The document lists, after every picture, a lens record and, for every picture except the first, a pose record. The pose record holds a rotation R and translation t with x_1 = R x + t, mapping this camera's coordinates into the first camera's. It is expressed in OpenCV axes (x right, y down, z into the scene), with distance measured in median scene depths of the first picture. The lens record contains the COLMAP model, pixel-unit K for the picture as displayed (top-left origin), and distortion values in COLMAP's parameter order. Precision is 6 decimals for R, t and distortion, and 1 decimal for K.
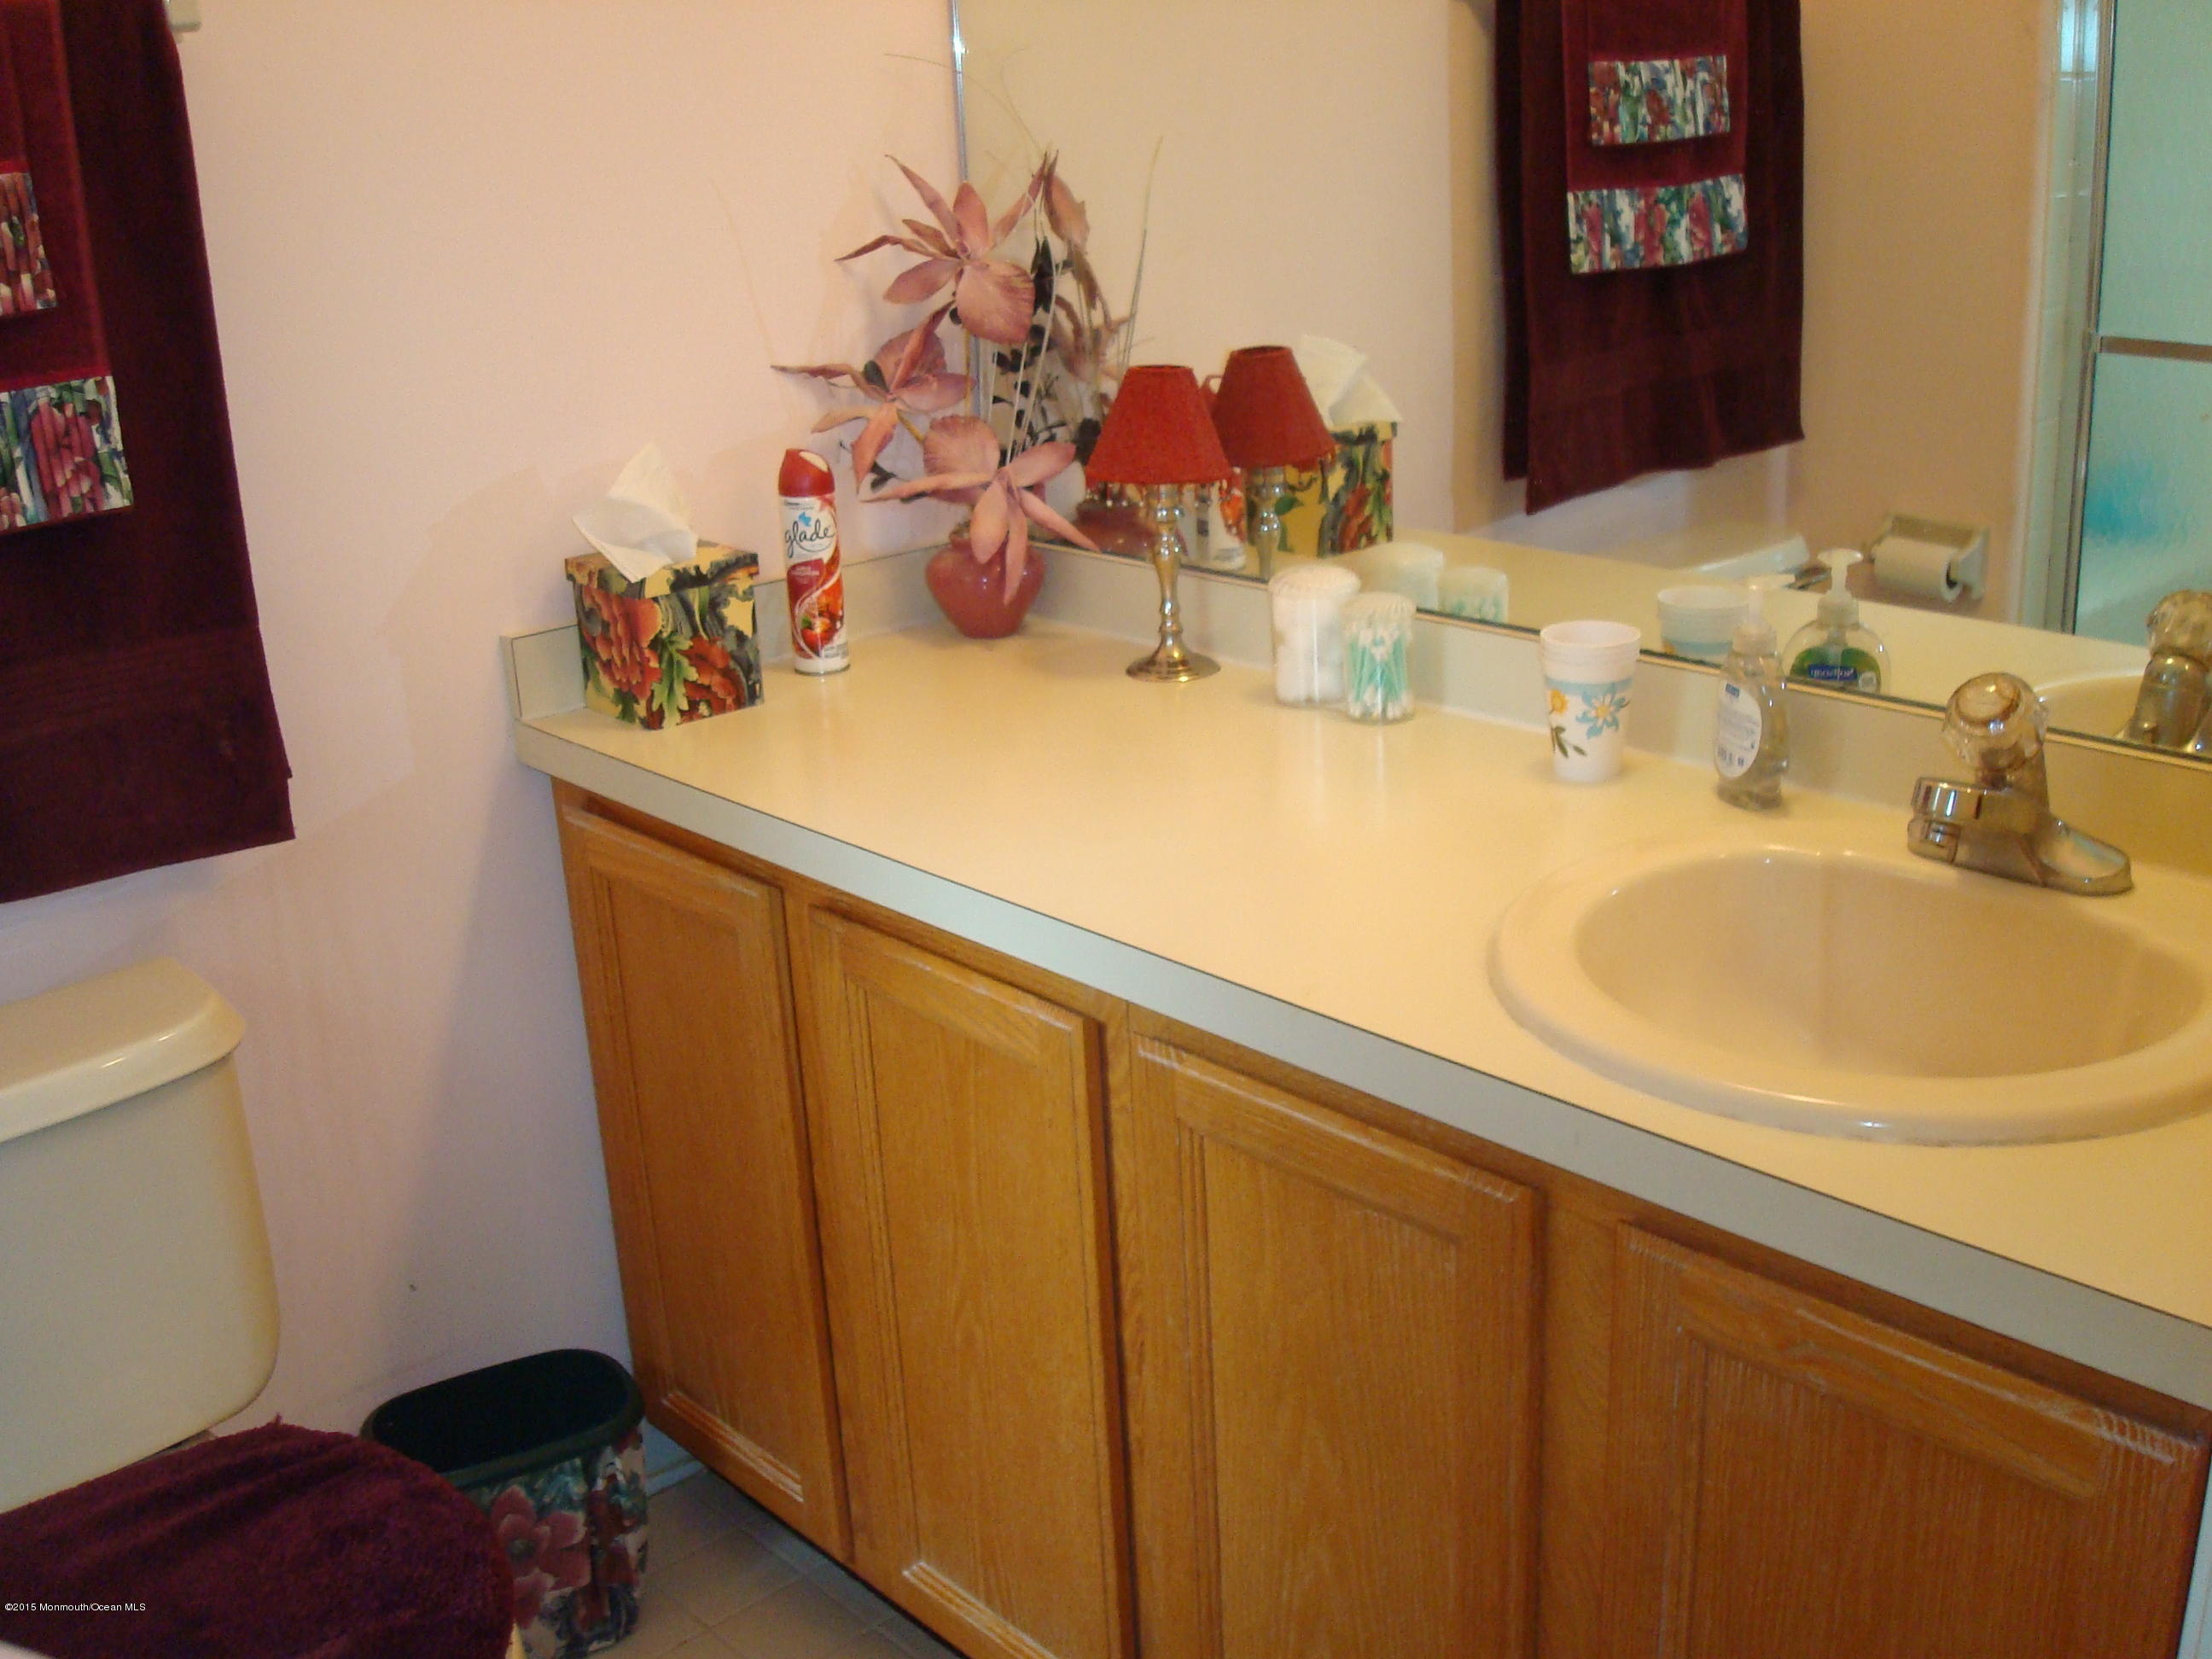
lens RADIAL K [[2332.5, 0, 1106.0], [0, 2332.5, 829.5], [0, 0, 1]] dist [-0.063154, -0.111237]
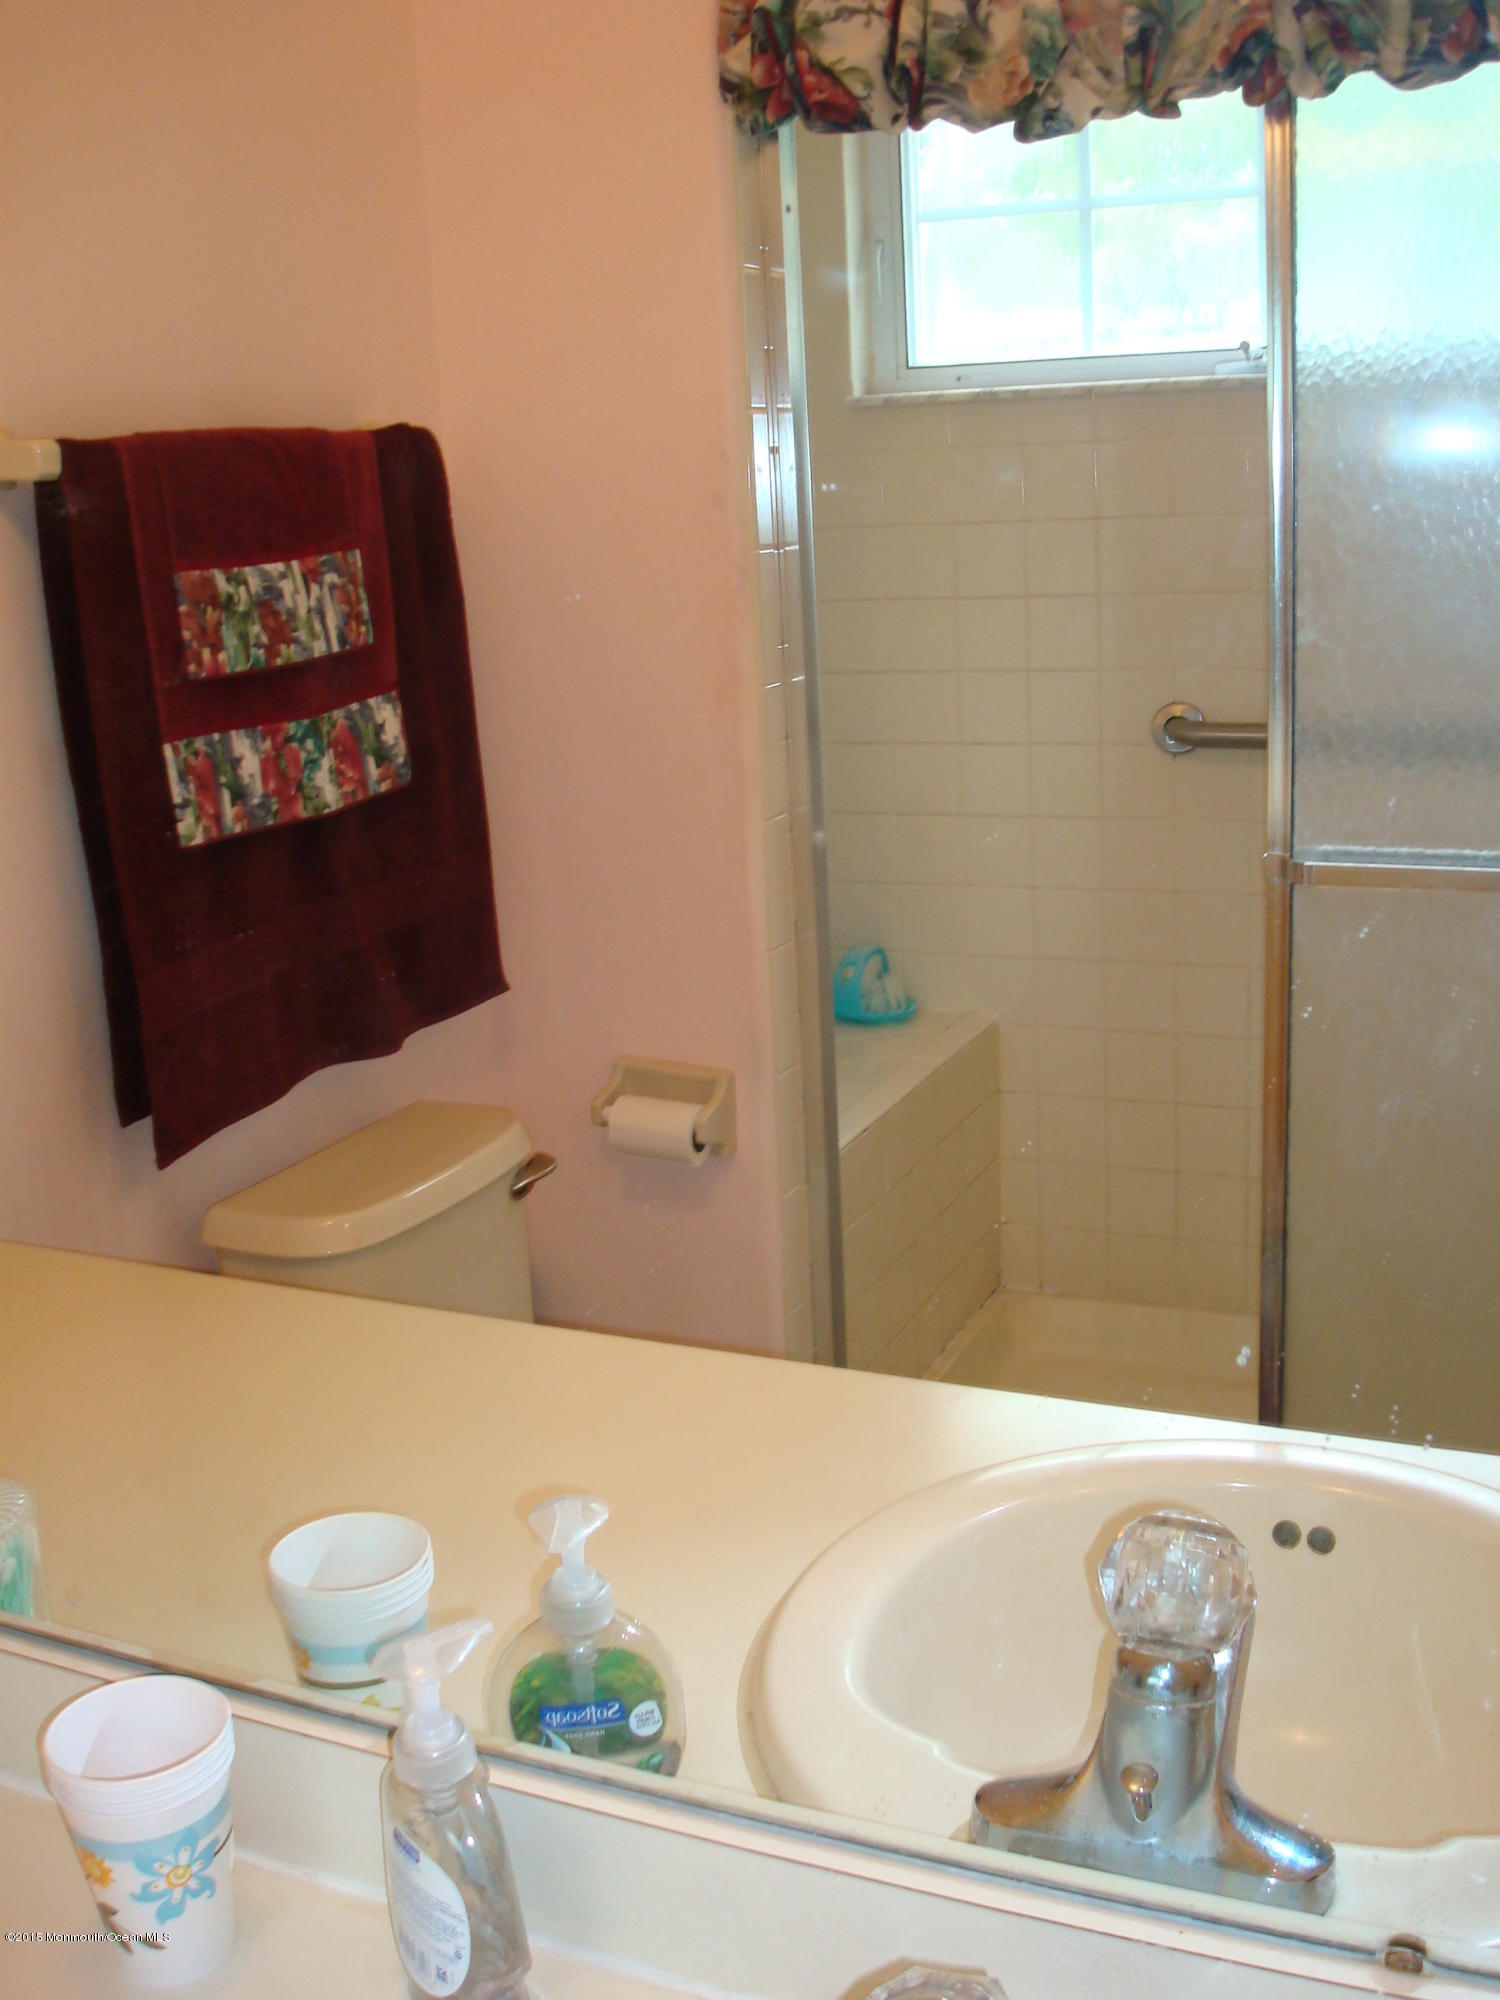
lens RADIAL K [[2089.3, 0, 750.0], [0, 2089.3, 1000.0], [0, 0, 1]] dist [-0.185161, 0.023773]
pose [[0.920150, -0.100215, 0.378524, 0.111290], [0.132095, 0.989471, -0.059144, -0.125055], [-0.368611, 0.104422, 0.923700, 0.313497]]
